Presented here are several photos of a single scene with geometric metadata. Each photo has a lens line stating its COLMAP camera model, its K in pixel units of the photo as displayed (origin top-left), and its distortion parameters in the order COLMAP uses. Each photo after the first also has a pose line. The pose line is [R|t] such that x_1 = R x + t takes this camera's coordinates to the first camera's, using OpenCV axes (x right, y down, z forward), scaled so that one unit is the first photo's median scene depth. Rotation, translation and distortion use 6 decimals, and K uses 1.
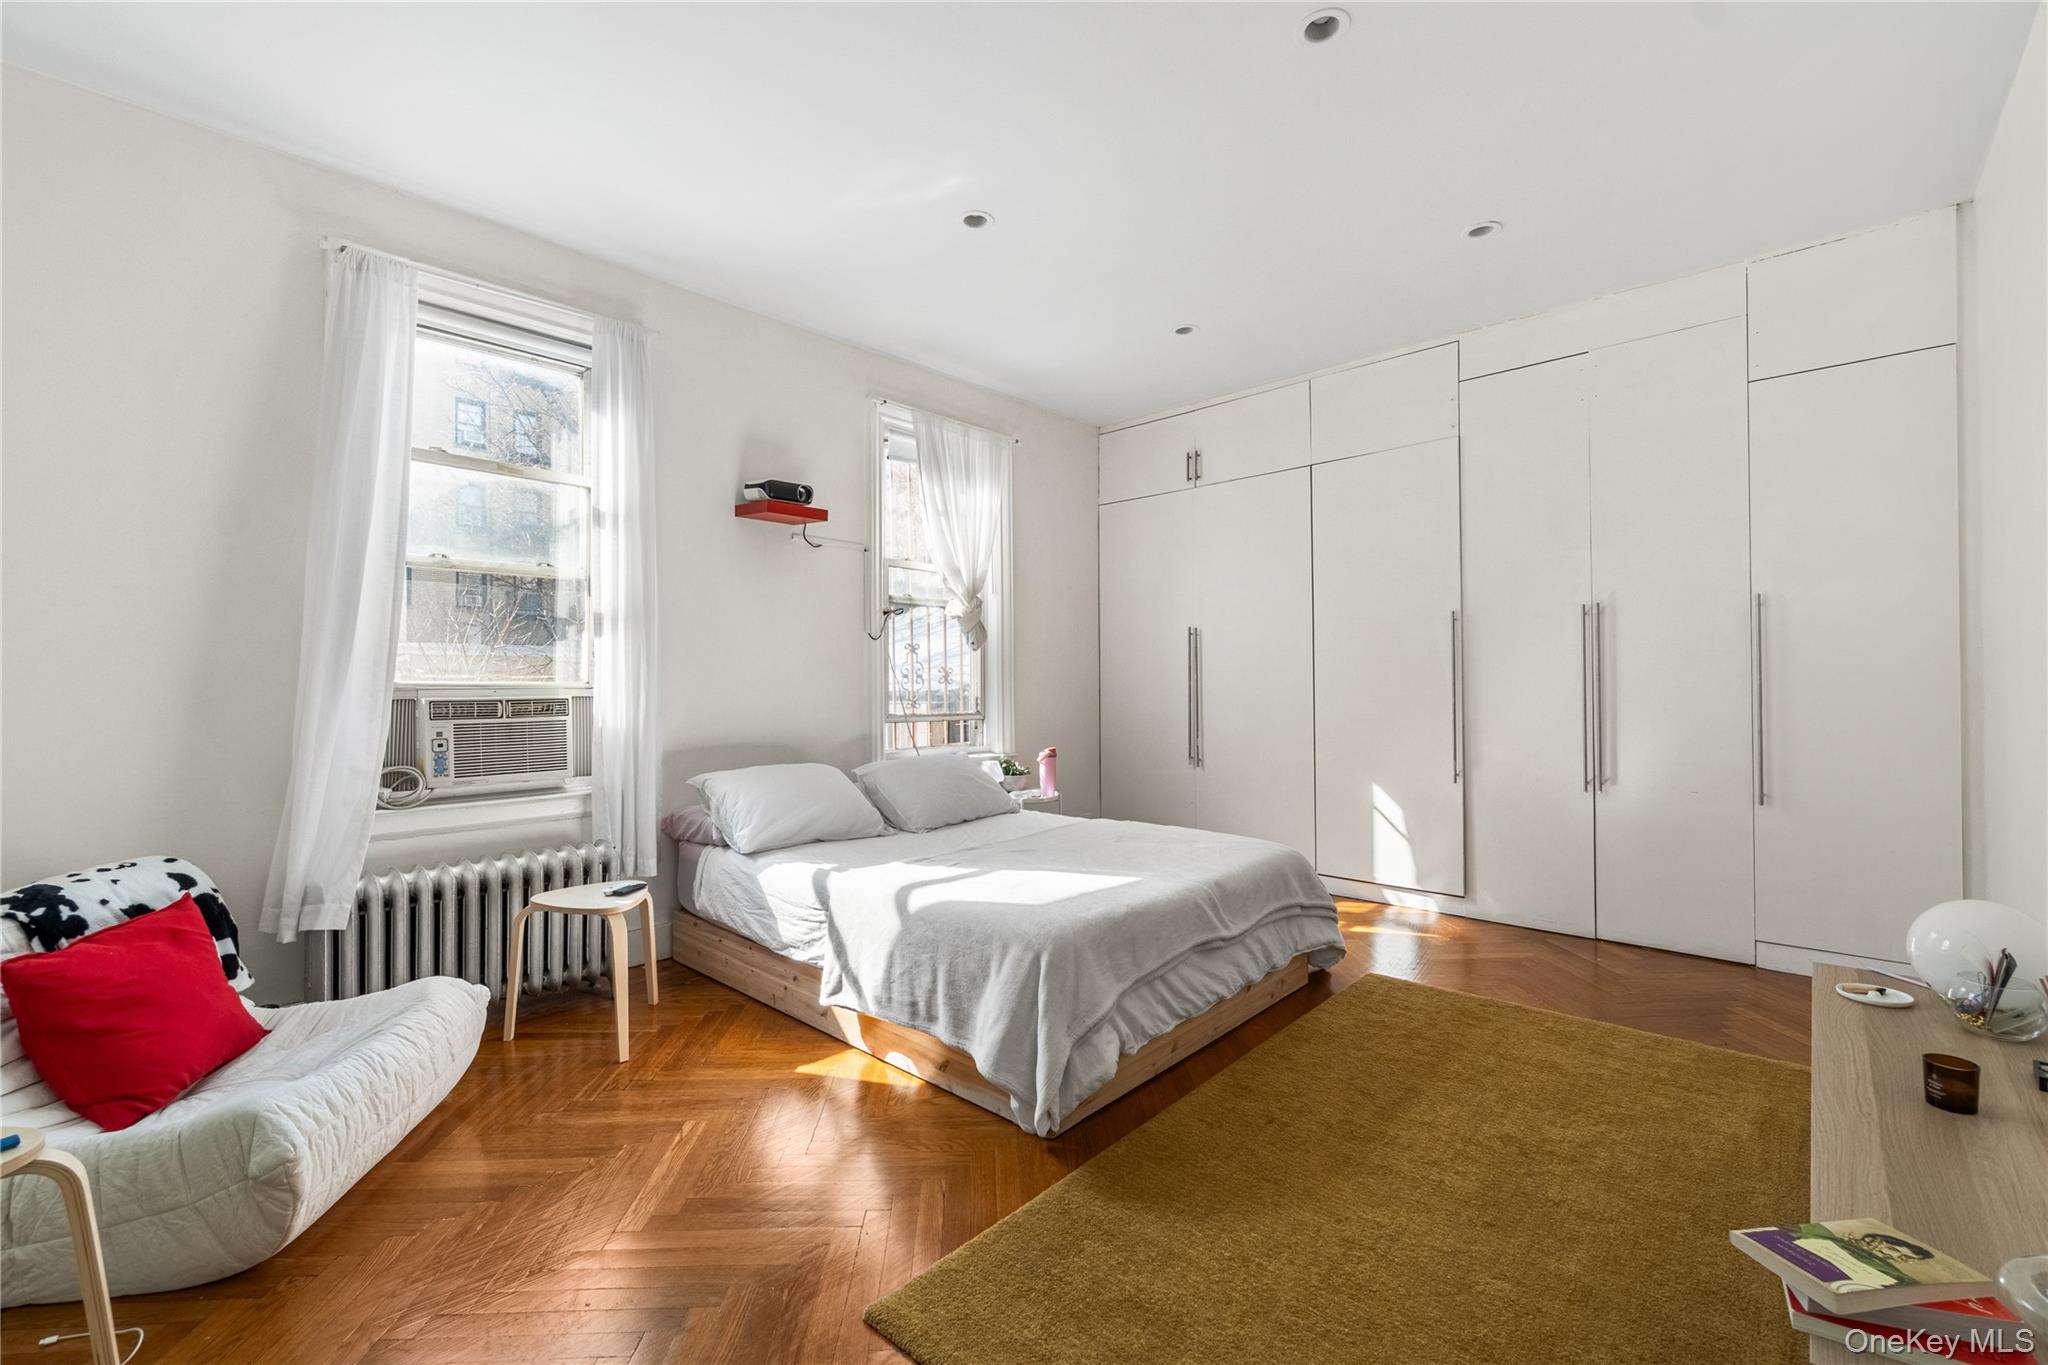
lens RADIAL K [[891.0, 0, 1011.6], [0, 891.0, 683.8], [0, 0, 1]] dist [-0.002393, -0.000031]
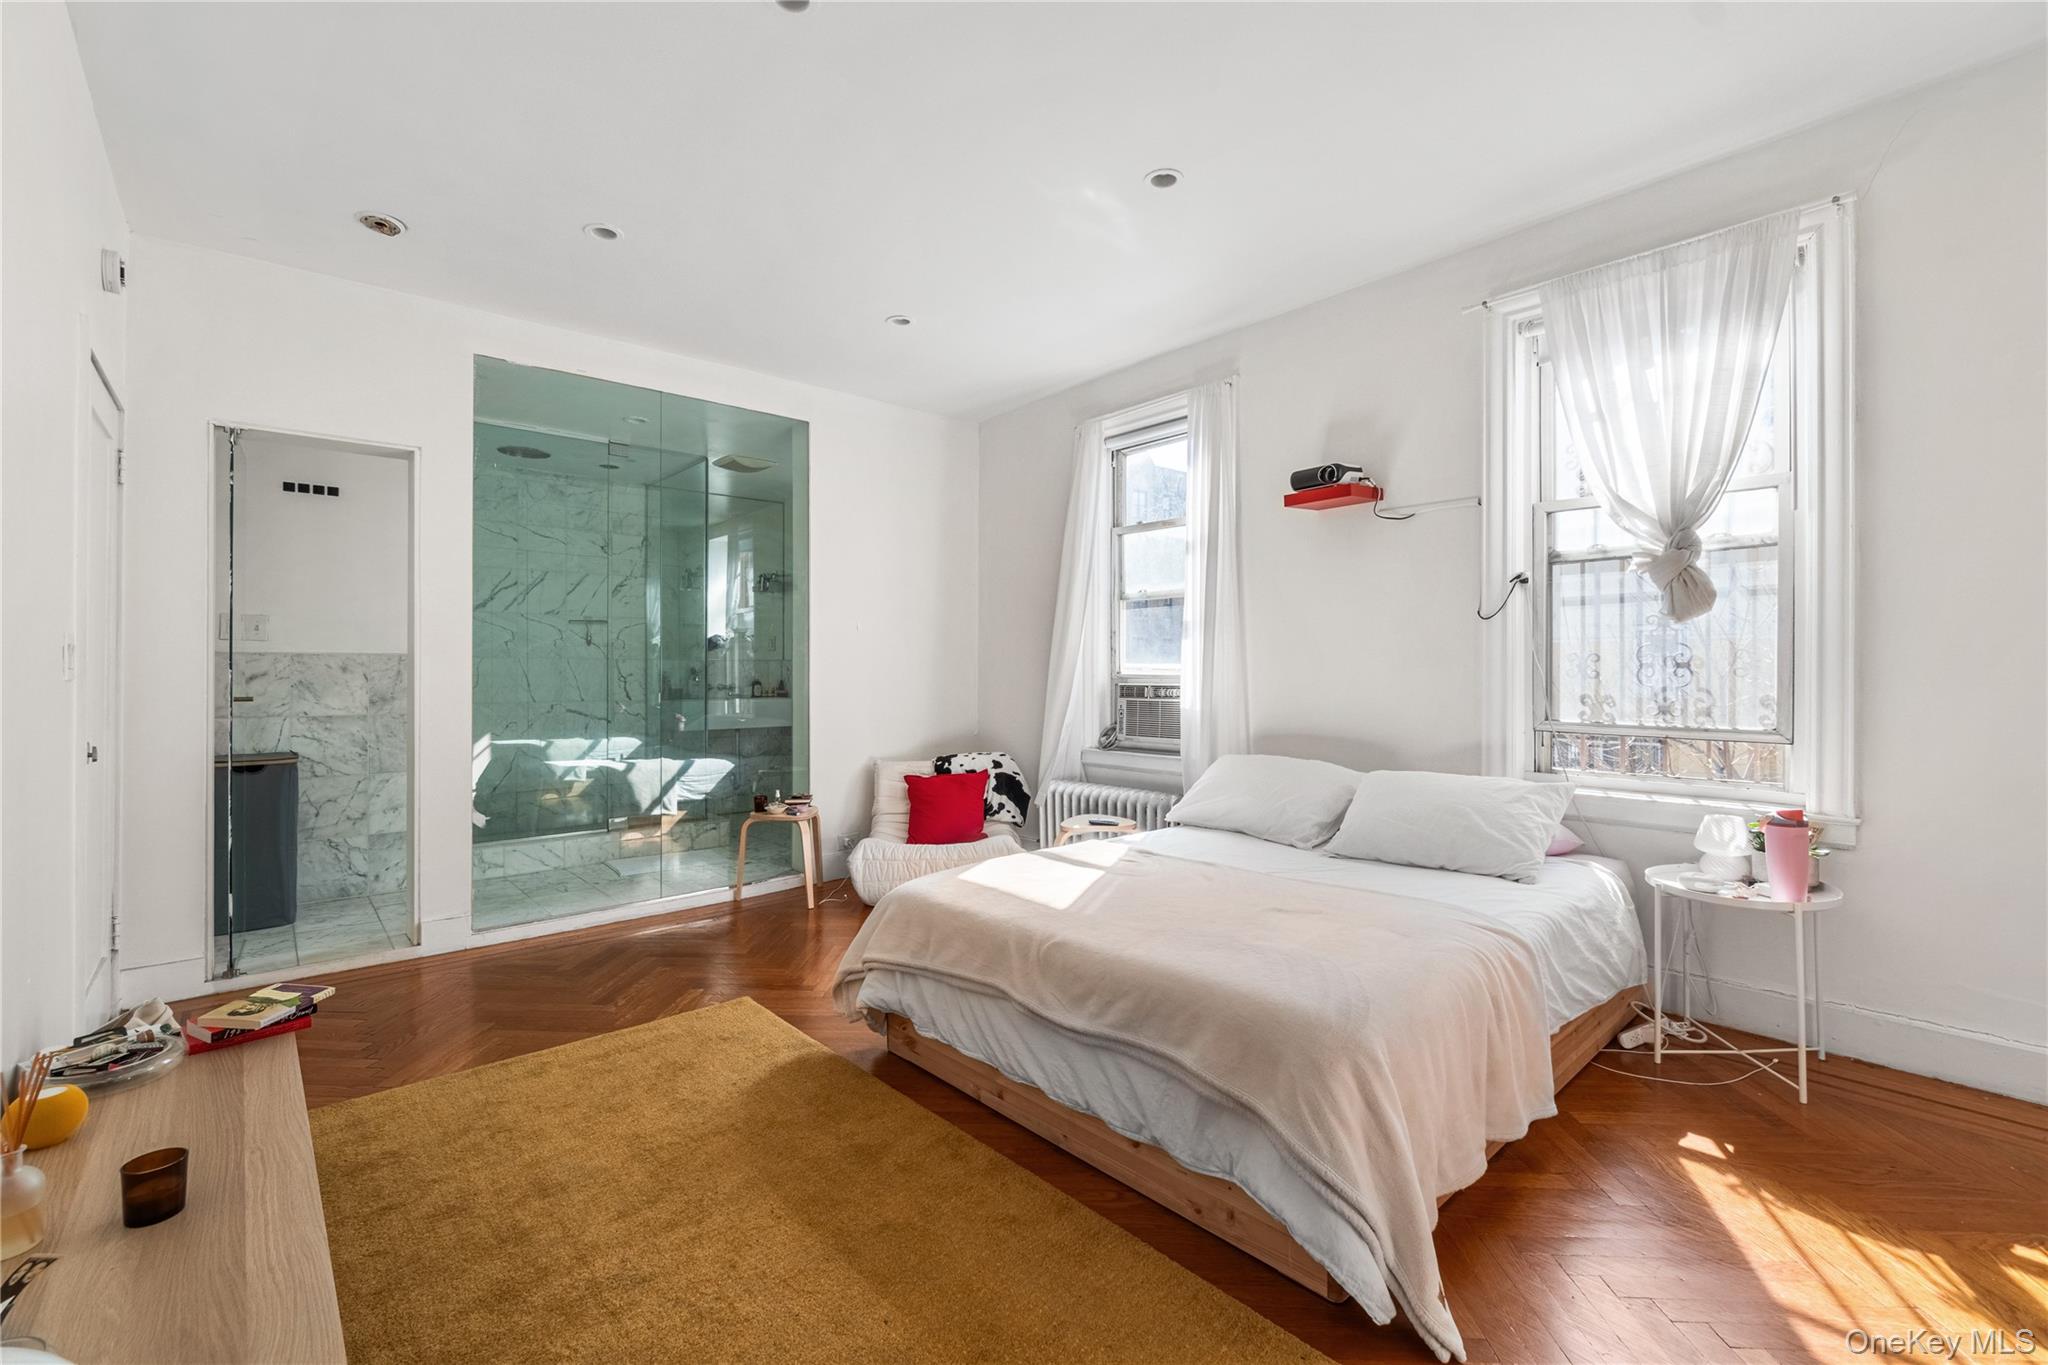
lens RADIAL K [[891.0, 0, 1024.0], [0, 891.0, 672.9], [0, 0, 1]] dist [-0.002393, -0.000031]
pose [[-0.114344, 0.008080, -0.993408, 0.917072], [0.006067, 0.999954, 0.007435, -0.015112], [0.993423, -0.005177, -0.114388, 0.977436]]
